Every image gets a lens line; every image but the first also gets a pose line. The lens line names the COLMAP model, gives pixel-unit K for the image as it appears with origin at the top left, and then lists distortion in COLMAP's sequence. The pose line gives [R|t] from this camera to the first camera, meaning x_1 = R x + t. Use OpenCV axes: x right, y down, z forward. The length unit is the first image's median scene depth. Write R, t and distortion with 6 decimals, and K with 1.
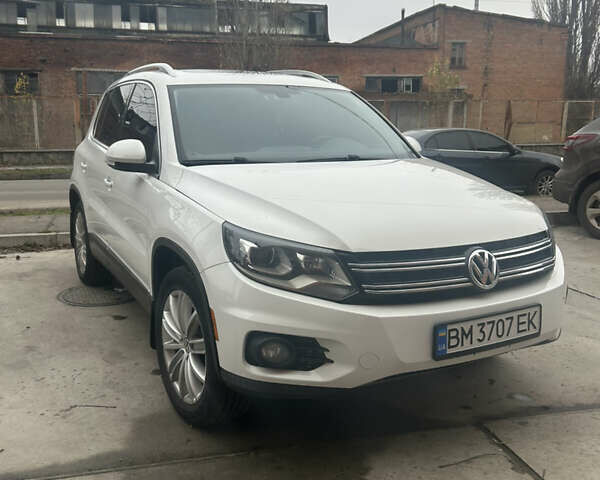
lens RADIAL K [[587.9, 0, 280.5], [0, 587.9, 237.3], [0, 0, 1]] dist [0.060164, -0.111423]
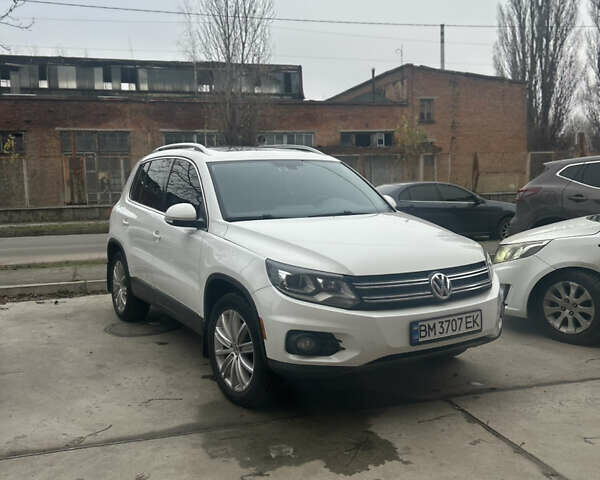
lens RADIAL K [[587.9, 0, 280.5], [0, 587.9, 237.3], [0, 0, 1]] dist [0.060164, -0.111423]
pose [[0.999051, -0.022308, 0.037412, -0.041409], [0.025462, 0.995962, -0.086085, 0.017073], [-0.035341, 0.086956, 0.995585, -0.171774]]
